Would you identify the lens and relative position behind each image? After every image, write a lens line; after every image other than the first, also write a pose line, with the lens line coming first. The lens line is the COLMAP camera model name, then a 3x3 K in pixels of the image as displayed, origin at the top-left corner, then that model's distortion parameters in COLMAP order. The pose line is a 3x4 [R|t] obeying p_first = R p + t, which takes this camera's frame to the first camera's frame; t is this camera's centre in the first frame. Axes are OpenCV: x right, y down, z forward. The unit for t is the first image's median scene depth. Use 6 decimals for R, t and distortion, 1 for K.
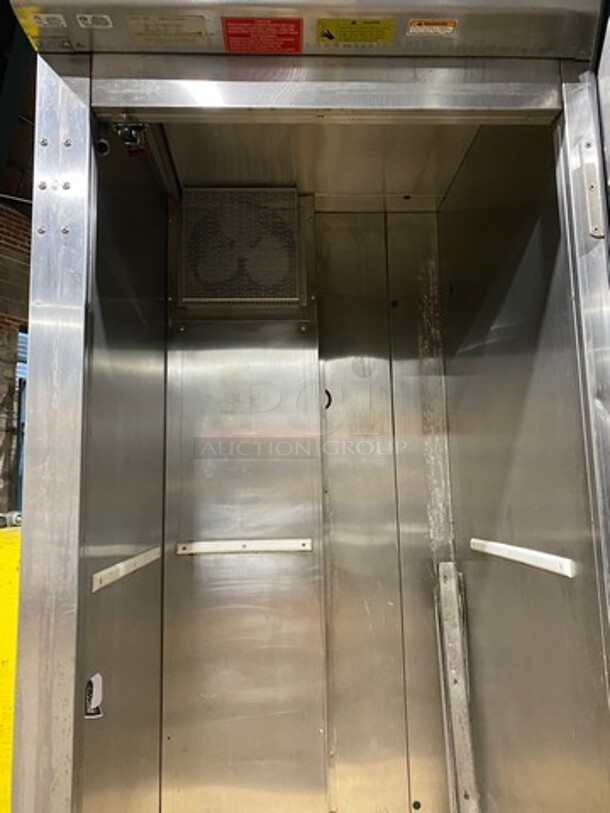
lens RADIAL K [[619.6, 0, 305.0], [0, 619.6, 406.5], [0, 0, 1]] dist [-0.072963, -0.001006]
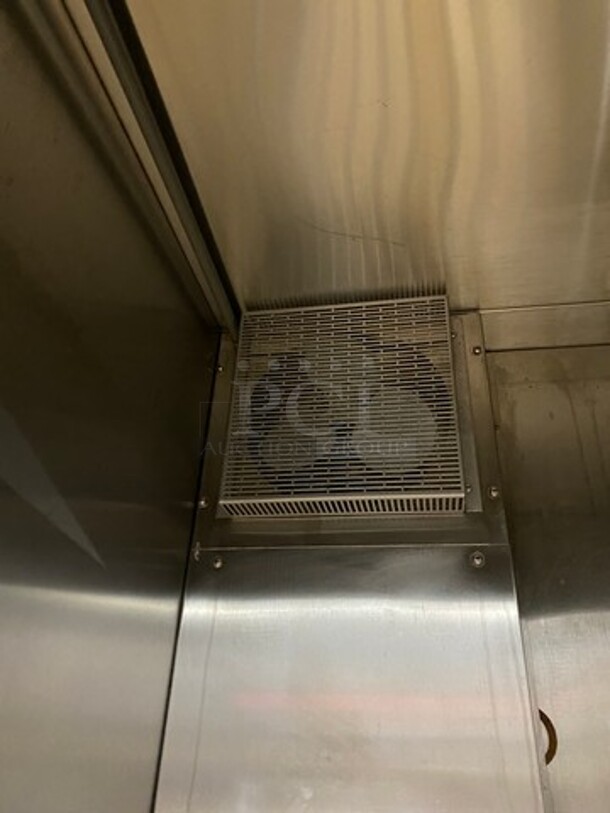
lens RADIAL K [[619.6, 0, 305.0], [0, 619.6, 406.5], [0, 0, 1]] dist [-0.072963, -0.001006]
pose [[0.962716, -0.072483, -0.260622, 0.001585], [-0.019617, 0.942190, -0.334503, -0.078643], [0.269801, 0.327144, 0.905640, 0.519896]]
